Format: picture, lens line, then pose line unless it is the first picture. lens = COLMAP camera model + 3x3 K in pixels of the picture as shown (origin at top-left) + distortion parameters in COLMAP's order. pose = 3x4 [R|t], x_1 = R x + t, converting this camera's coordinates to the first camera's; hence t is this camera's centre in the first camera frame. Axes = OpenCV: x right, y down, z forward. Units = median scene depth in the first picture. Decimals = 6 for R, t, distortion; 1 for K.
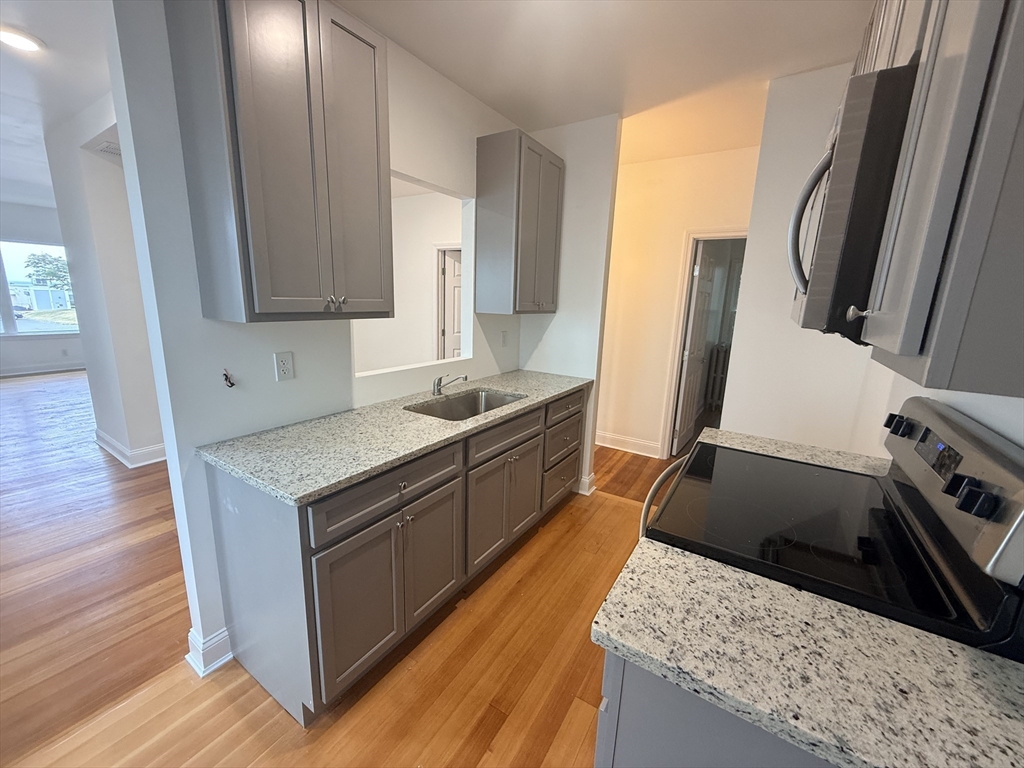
lens RADIAL K [[409.8, 0, 512.0], [0, 409.8, 384.0], [0, 0, 1]] dist [0.000240, -0.000126]
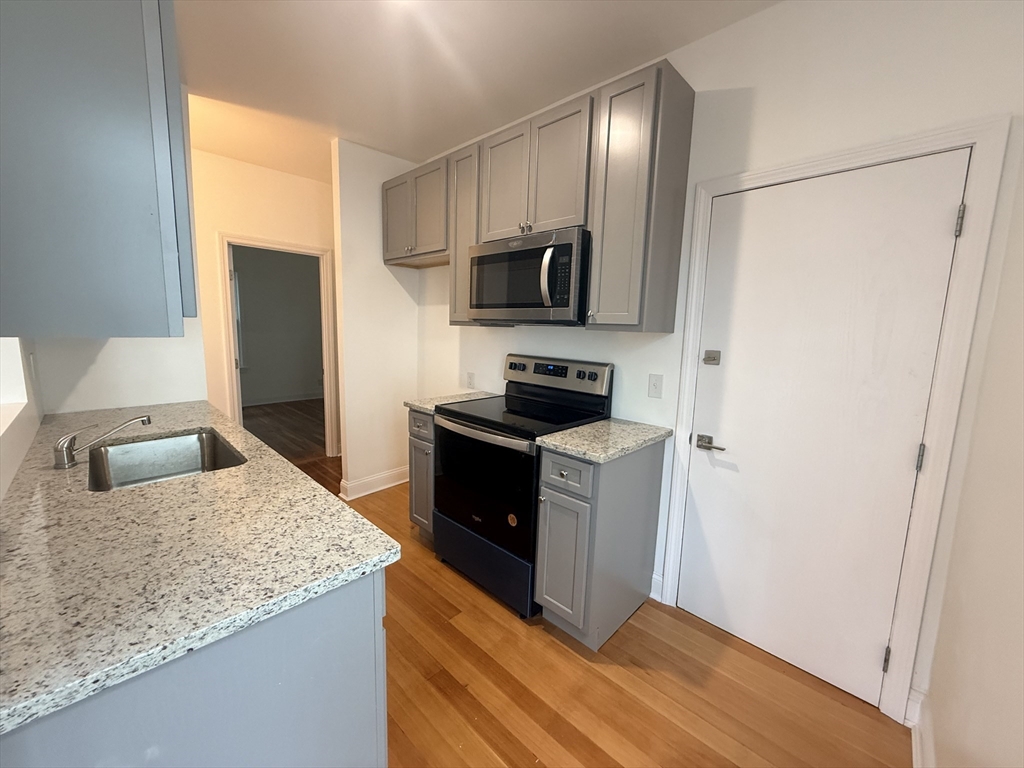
lens RADIAL K [[409.8, 0, 512.0], [0, 409.8, 384.0], [0, 0, 1]] dist [0.000240, -0.000126]
pose [[0.197745, -0.163349, 0.966548, -0.937956], [0.180292, 0.975258, 0.127935, -0.073651], [-0.963531, 0.148962, 0.222303, 0.441134]]
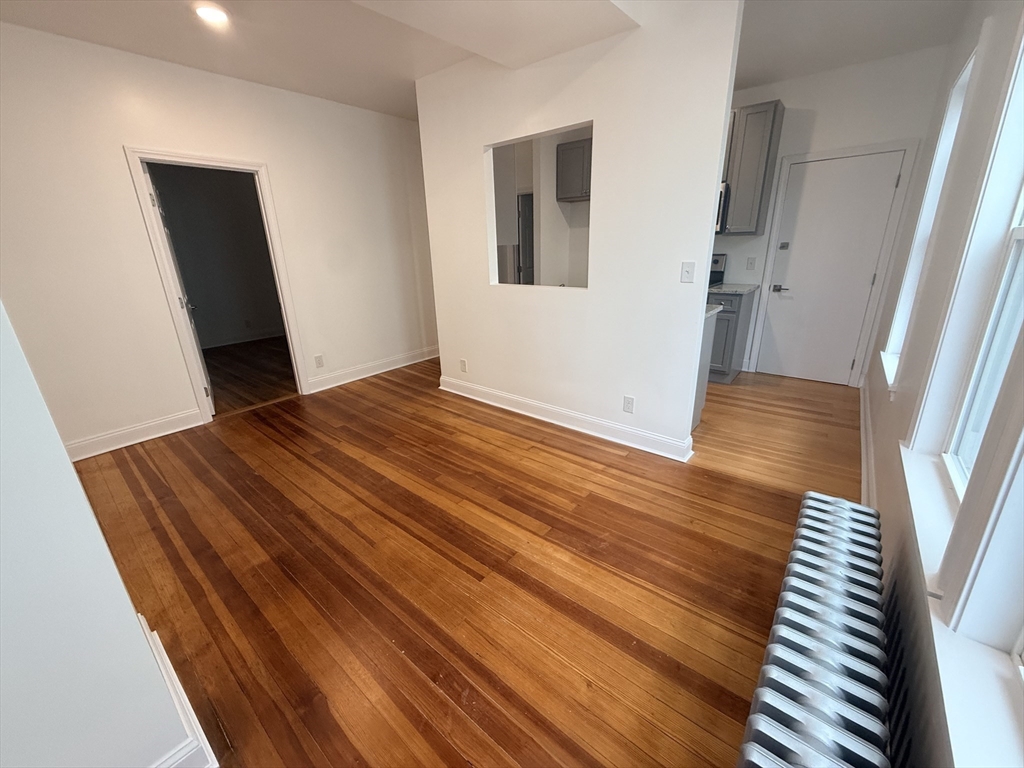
lens RADIAL K [[409.8, 0, 512.0], [0, 409.8, 384.0], [0, 0, 1]] dist [0.000240, -0.000126]
pose [[0.124345, -0.356426, 0.926012, -2.665995], [0.236918, 0.916927, 0.321115, -0.345078], [-0.963539, 0.179460, 0.198459, 1.501904]]
